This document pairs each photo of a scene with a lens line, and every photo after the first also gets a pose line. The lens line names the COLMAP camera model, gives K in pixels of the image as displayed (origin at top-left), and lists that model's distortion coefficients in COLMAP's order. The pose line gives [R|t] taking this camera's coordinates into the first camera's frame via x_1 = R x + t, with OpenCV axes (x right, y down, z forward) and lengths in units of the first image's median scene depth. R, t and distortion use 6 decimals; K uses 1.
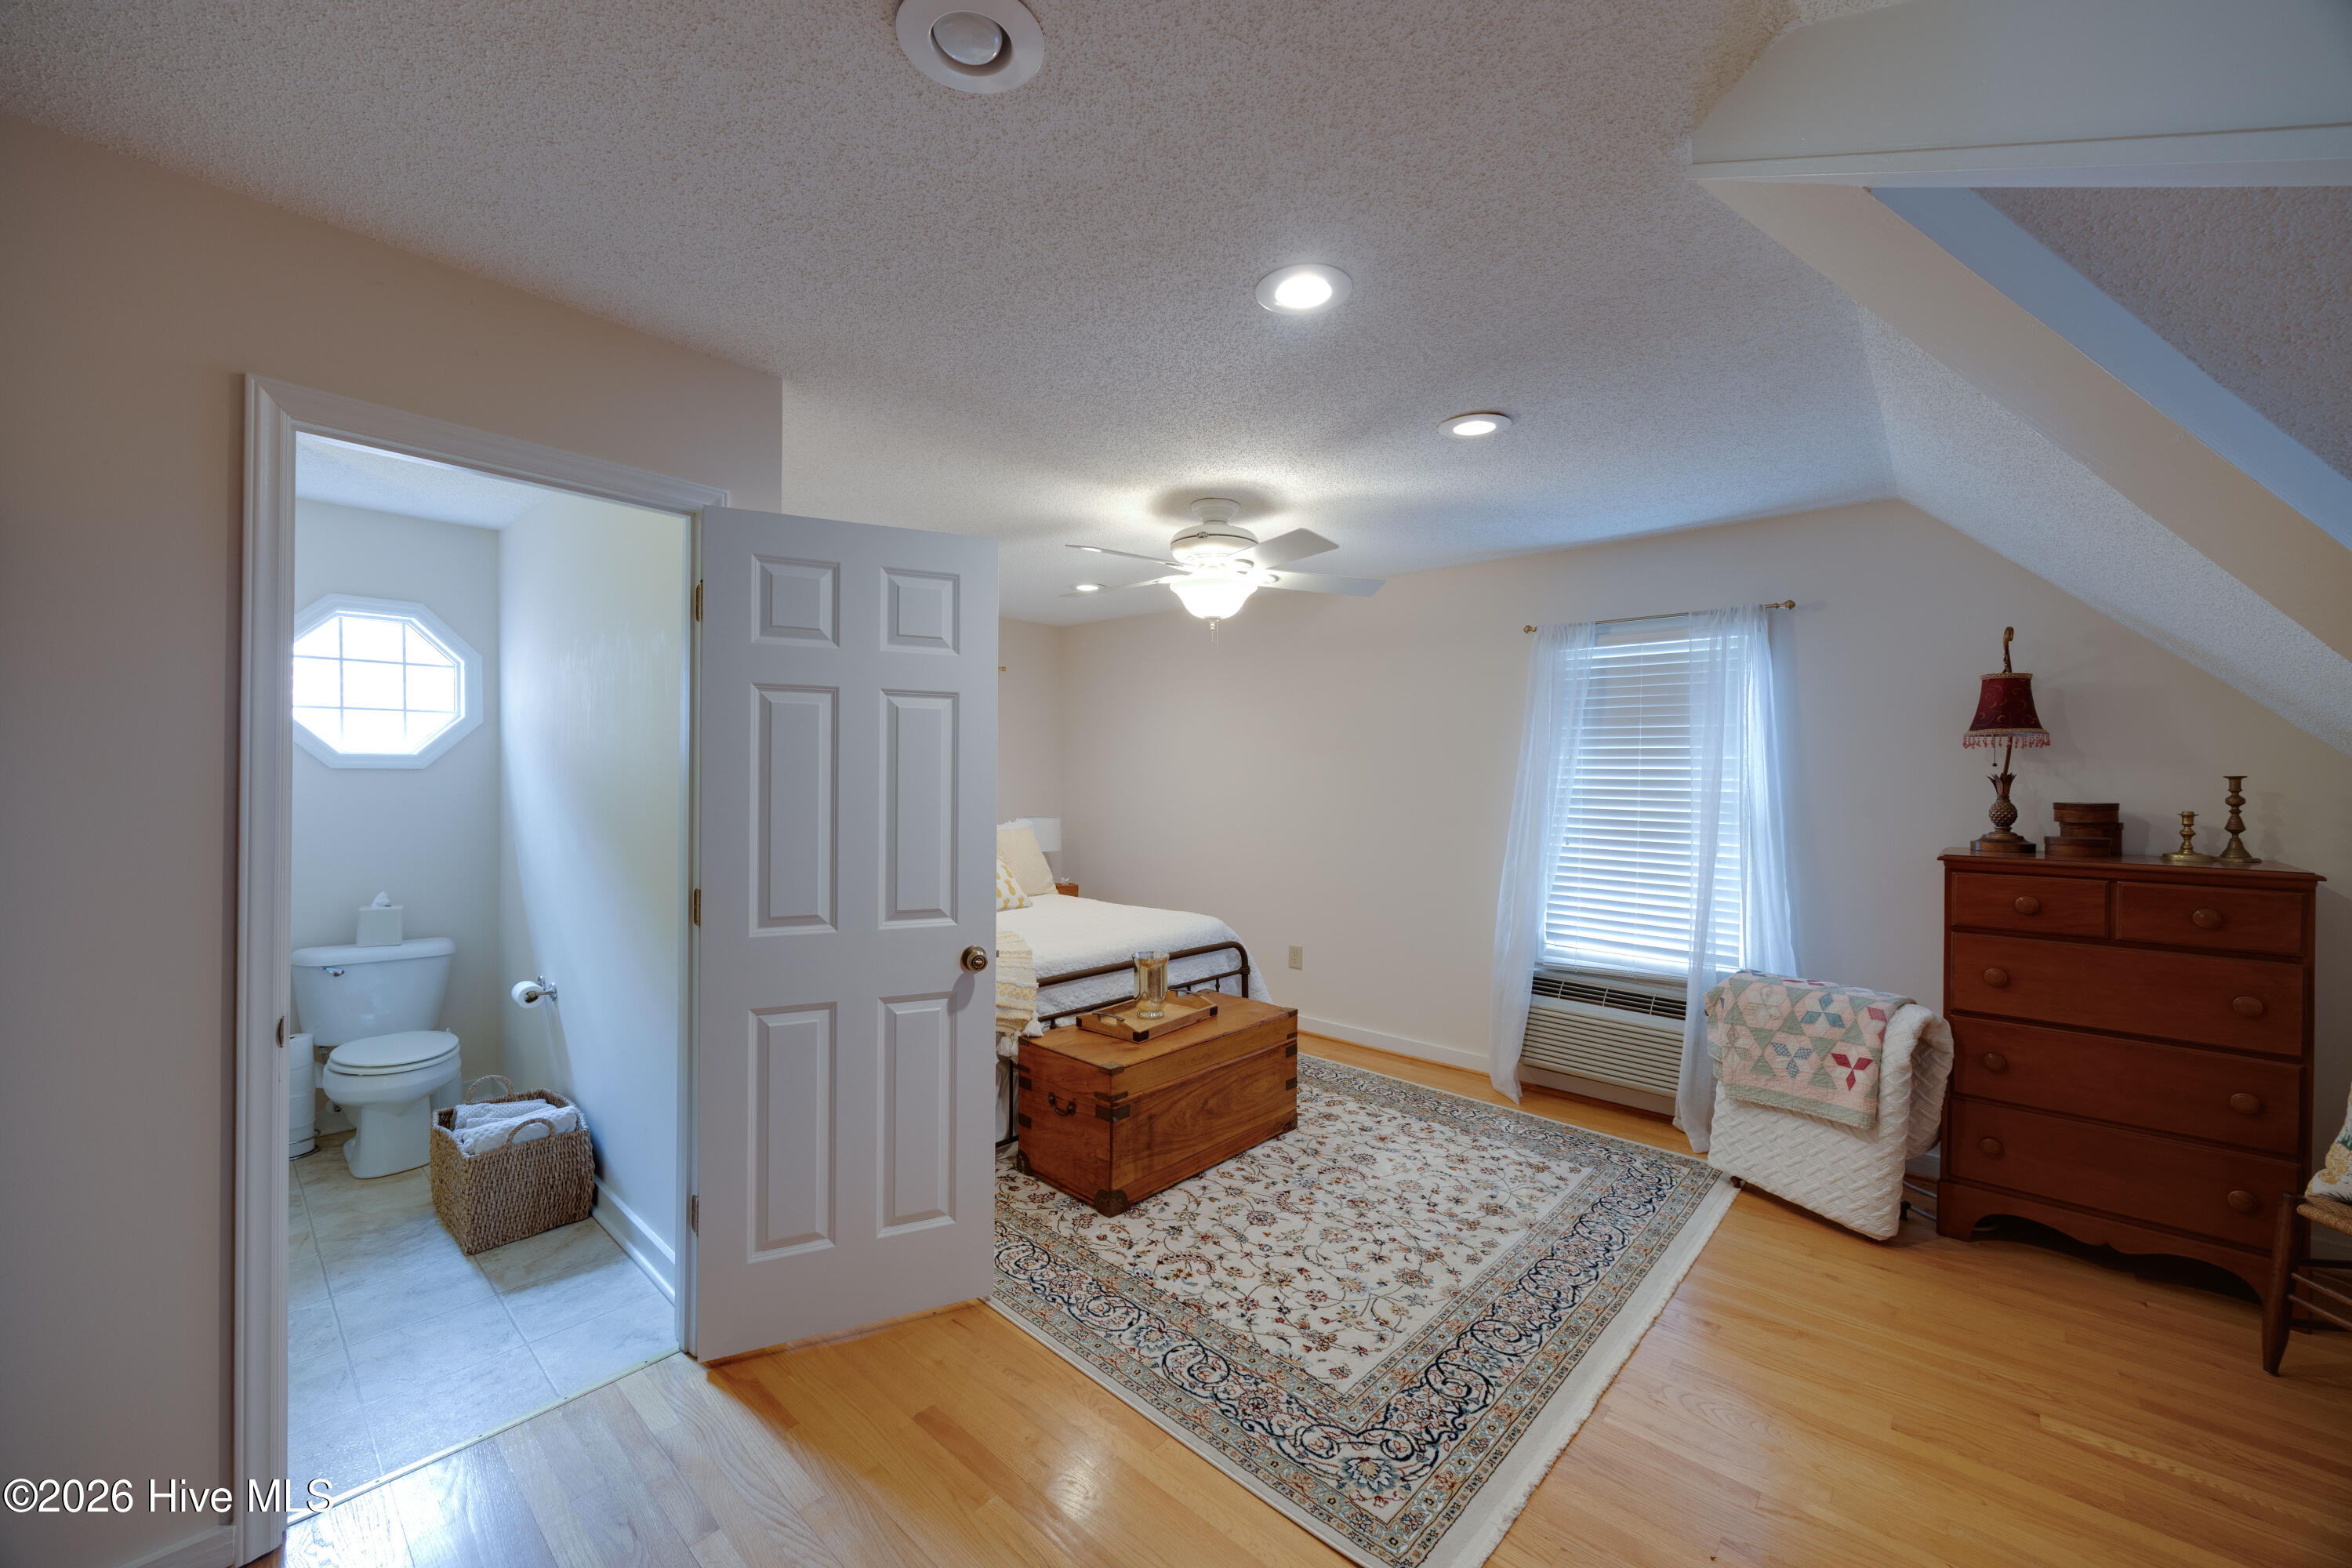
lens RADIAL K [[900.1, 0, 1158.6], [0, 900.1, 782.6], [0, 0, 1]] dist [-0.000786, 0.000214]
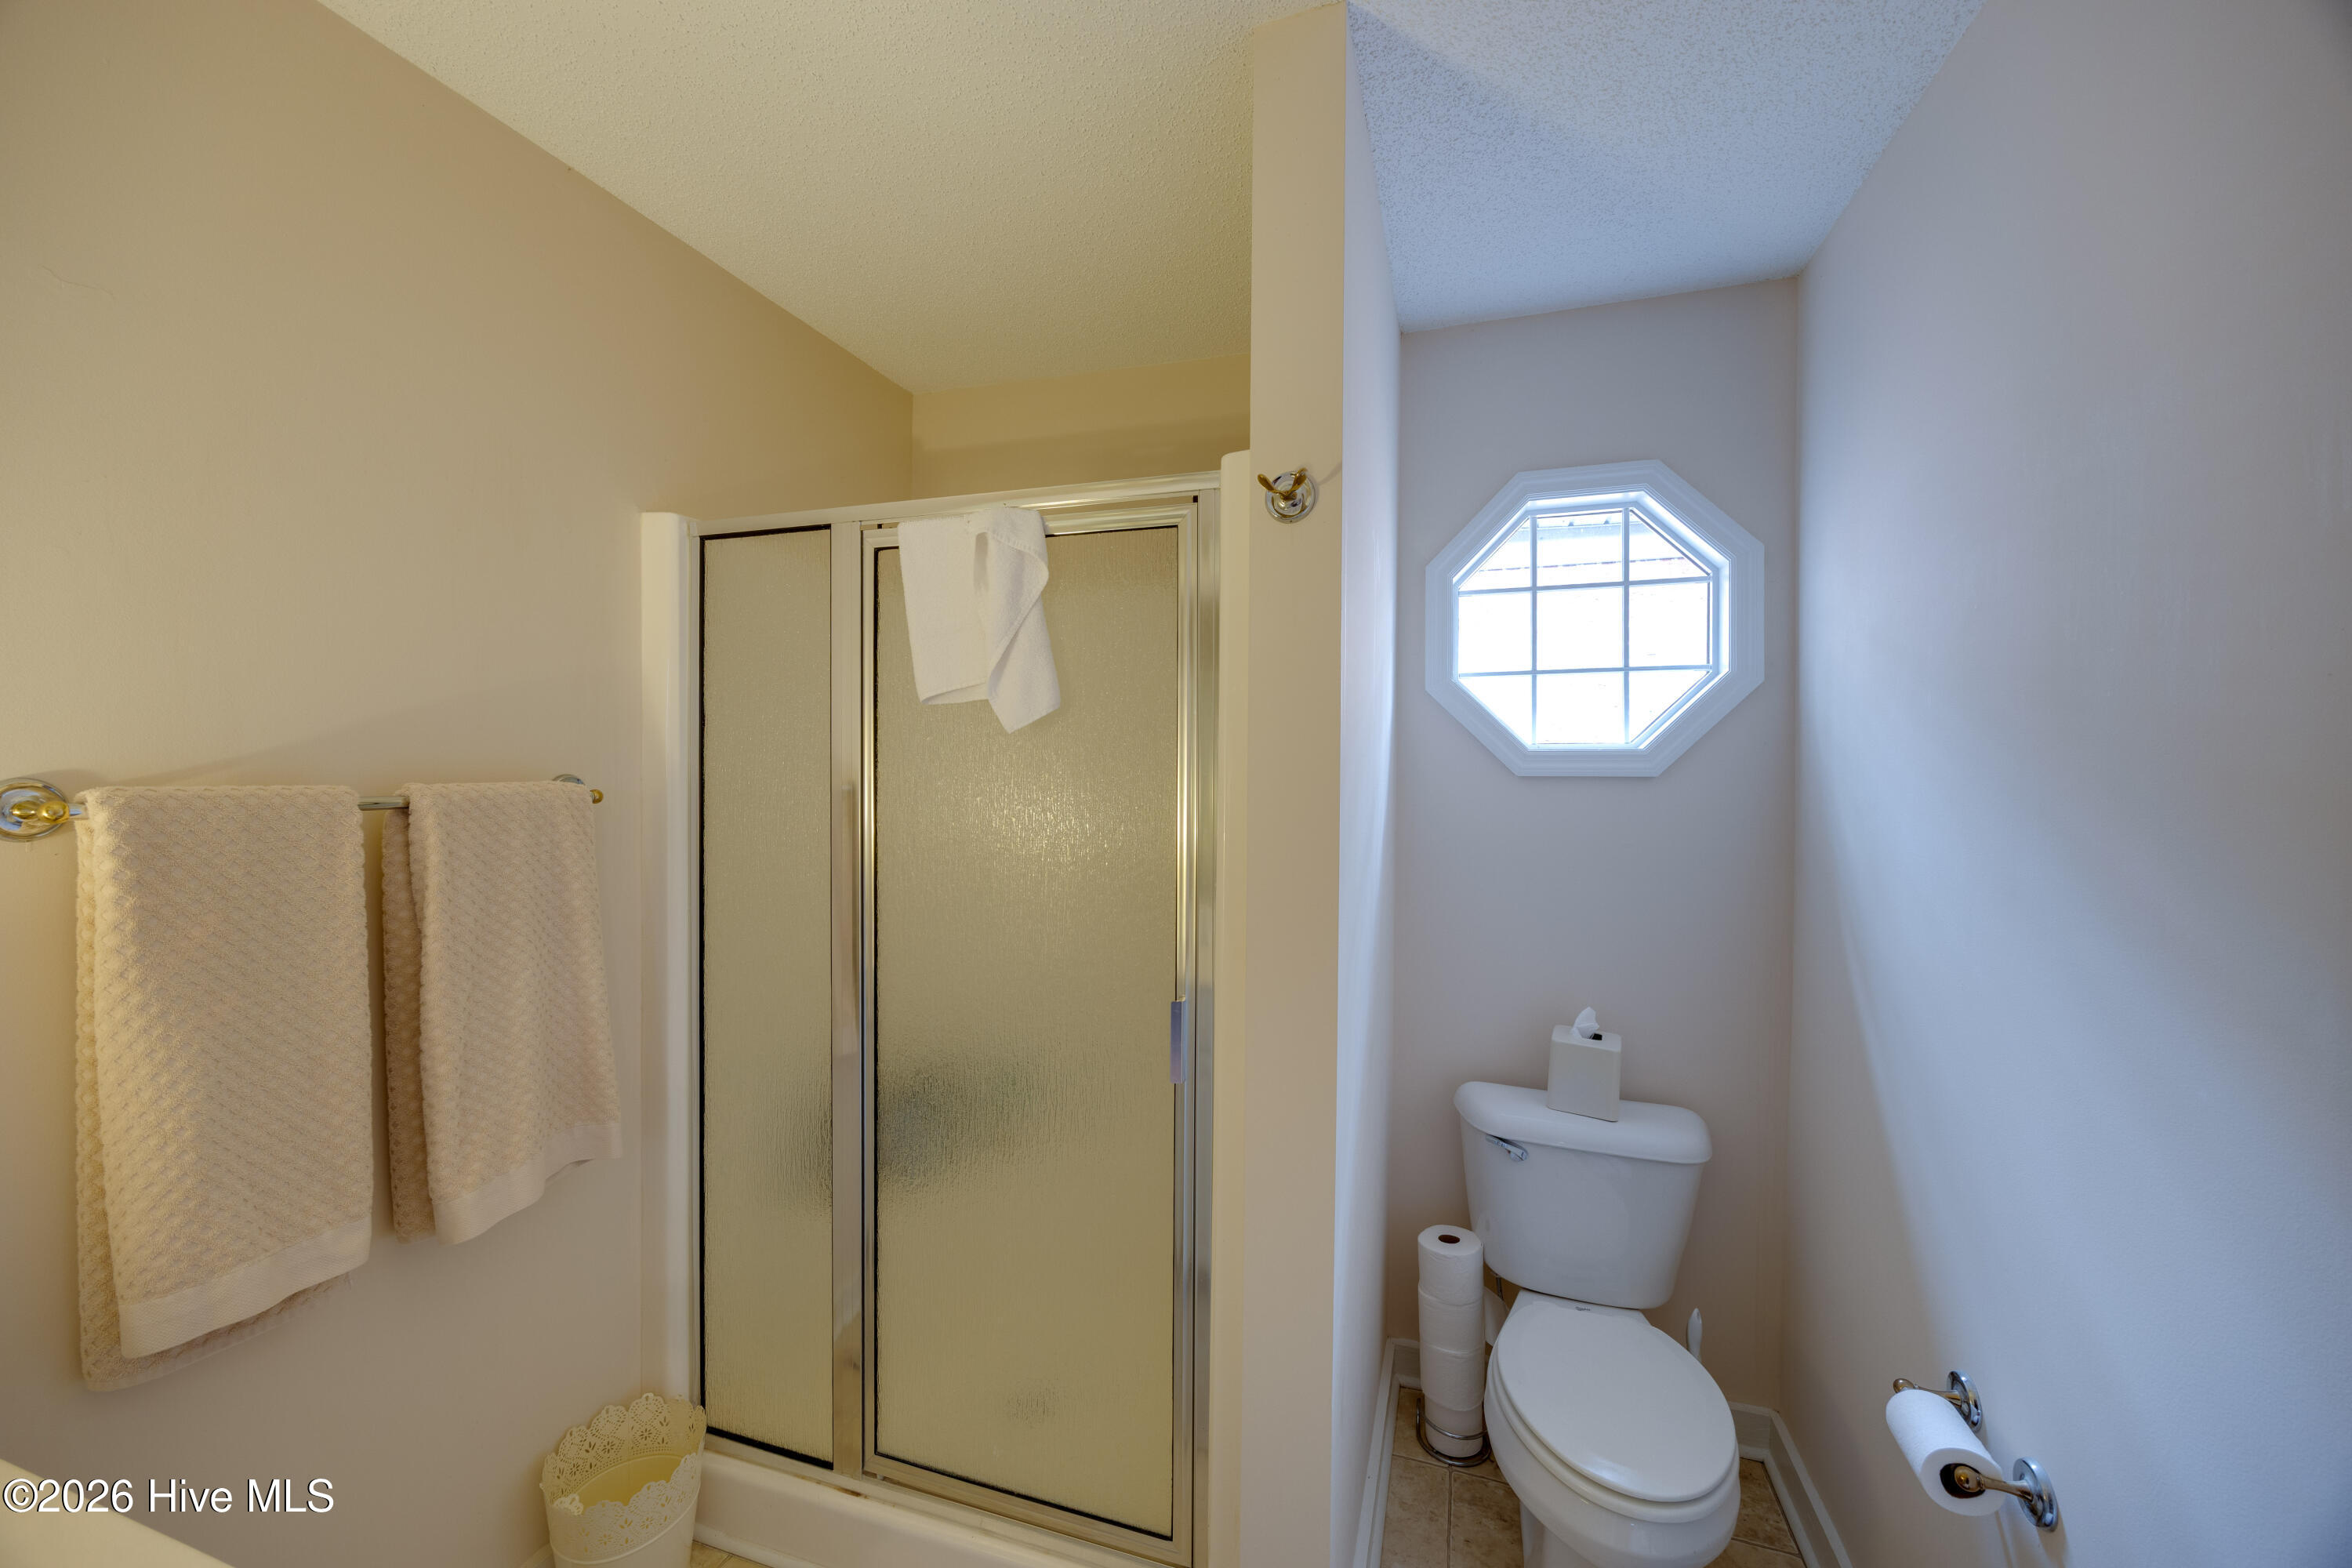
lens RADIAL K [[900.1, 0, 1175.8], [0, 900.1, 779.5], [0, 0, 1]] dist [-0.000786, 0.000214]
pose [[0.410560, 0.004827, -0.911821, -0.499033], [-0.009244, 0.999957, 0.001132, -0.011940], [0.911787, 0.007964, 0.410587, 0.582617]]
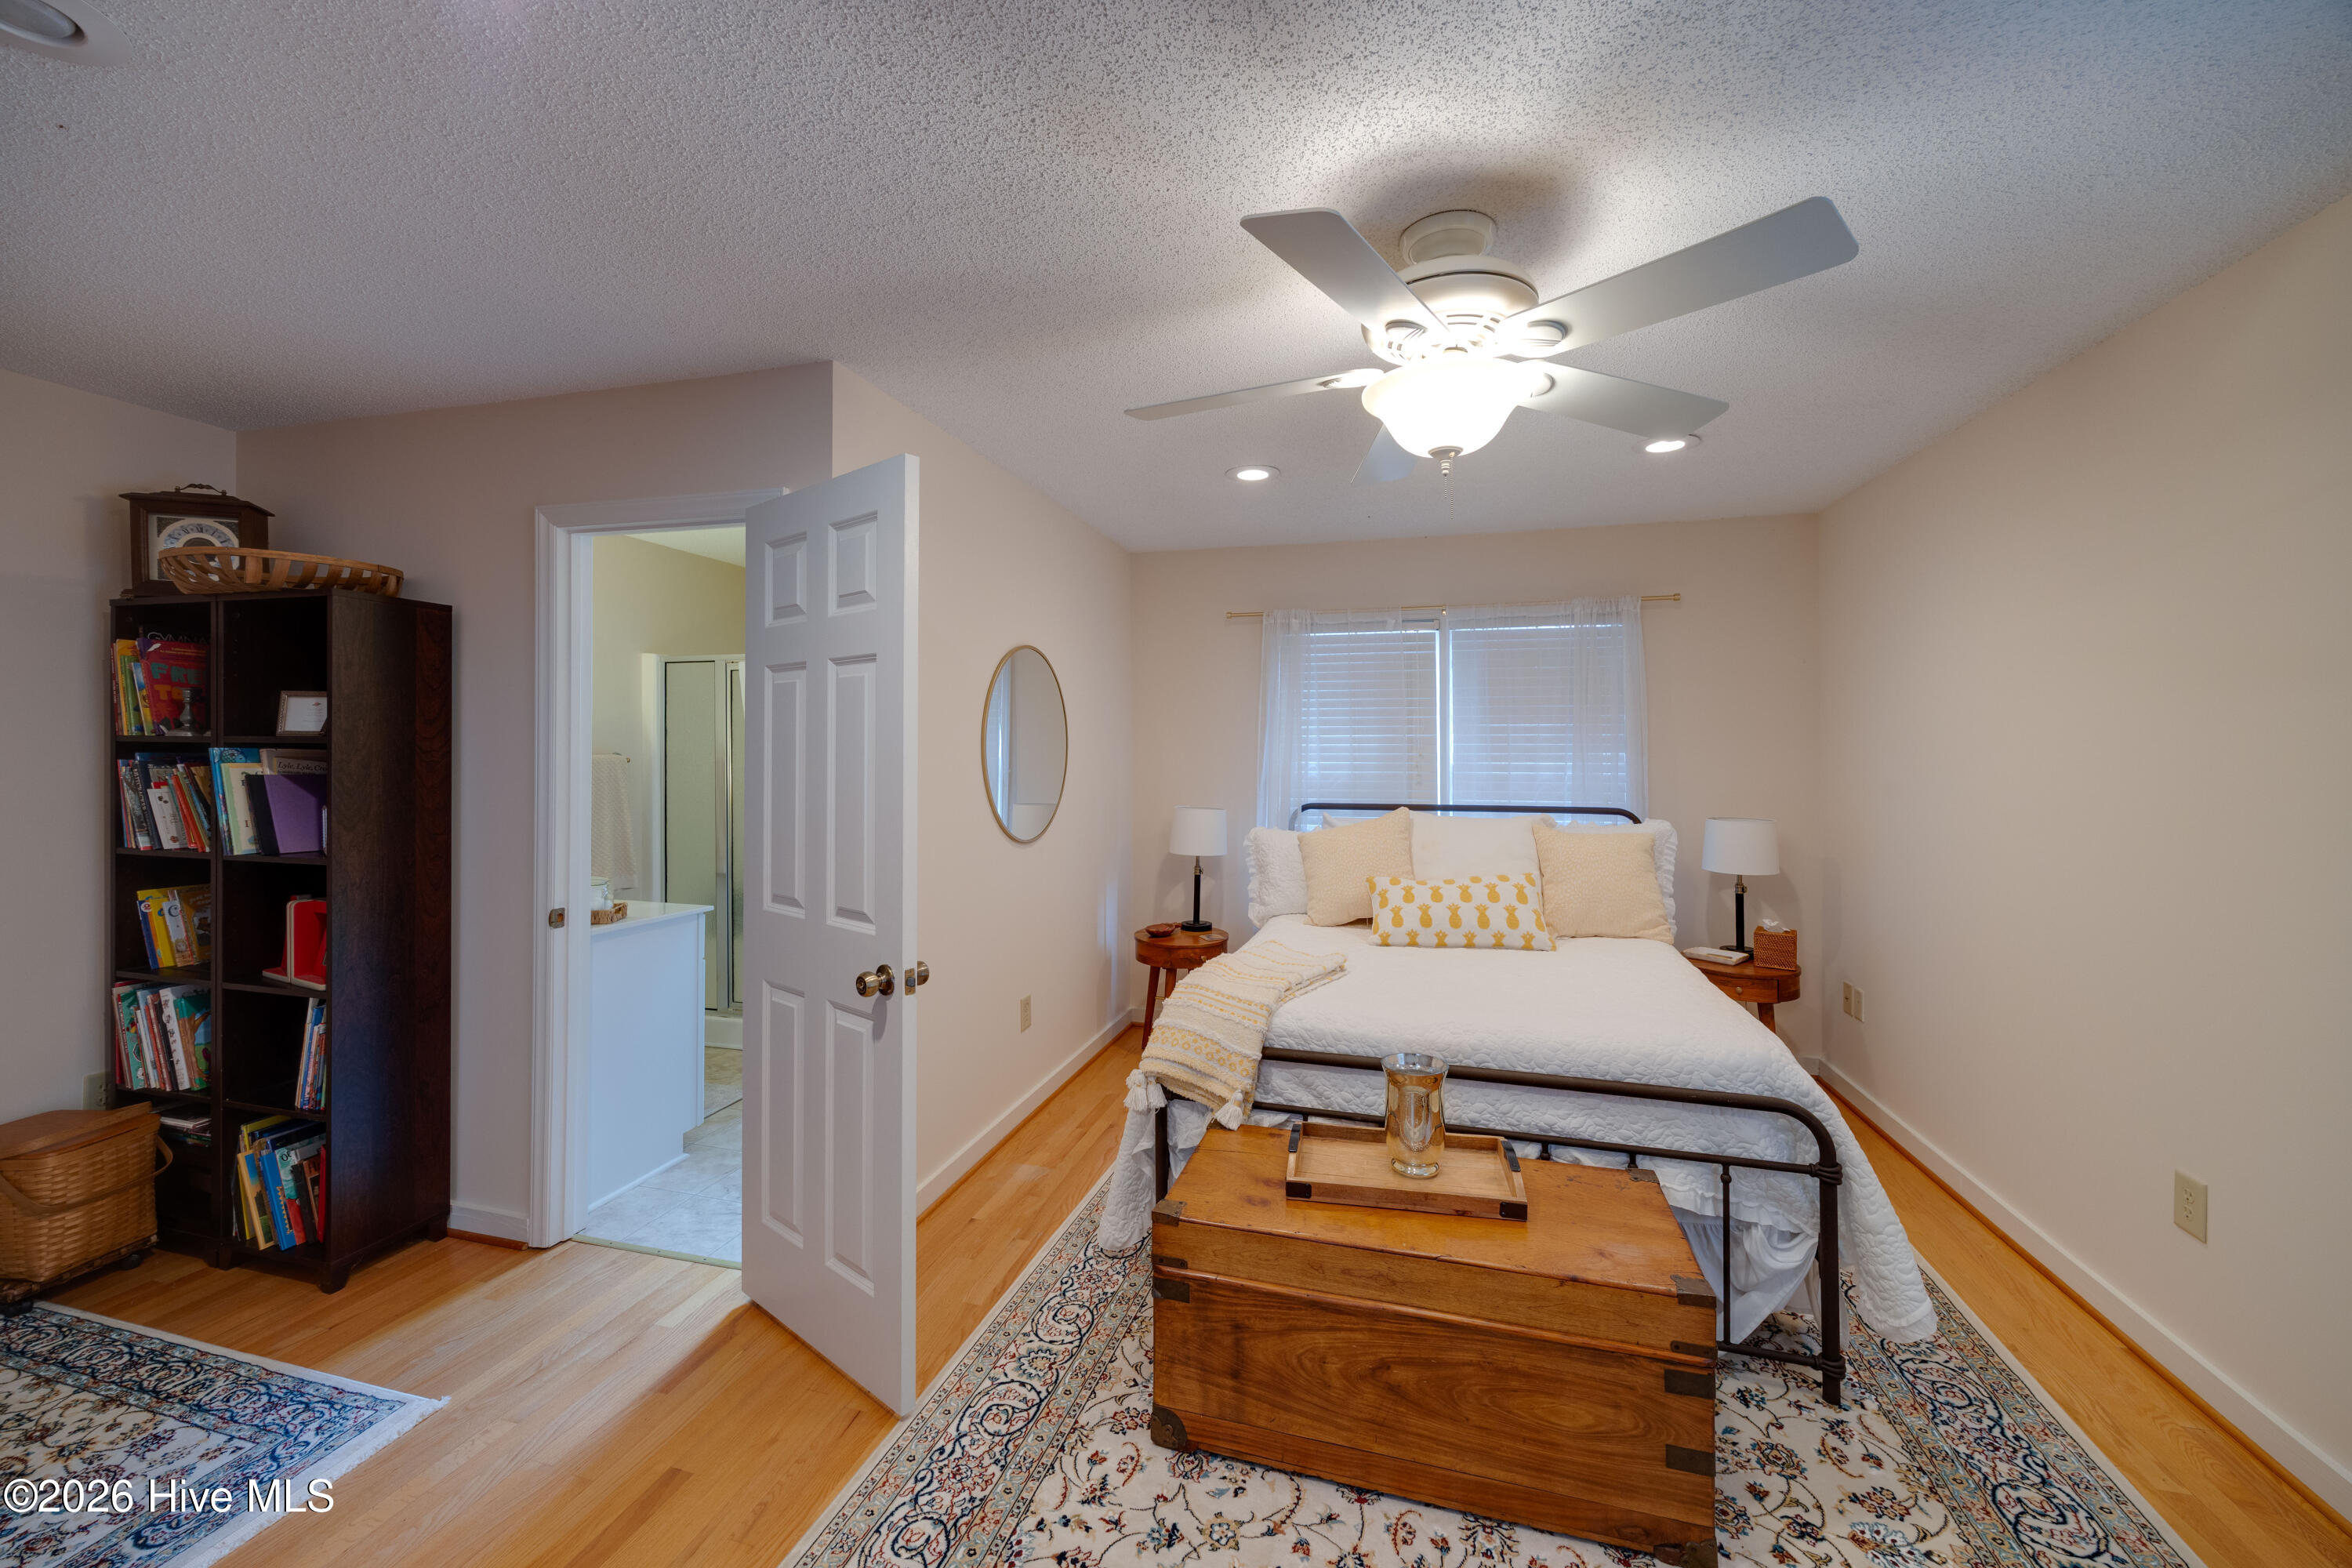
lens RADIAL K [[900.1, 0, 1163.7], [0, 900.1, 754.8], [0, 0, 1]] dist [-0.000786, 0.000214]
pose [[0.452138, -0.006341, -0.891926, 0.442162], [-0.005468, 0.999936, -0.009881, 0.000452], [0.891931, 0.009345, 0.452074, 0.602991]]
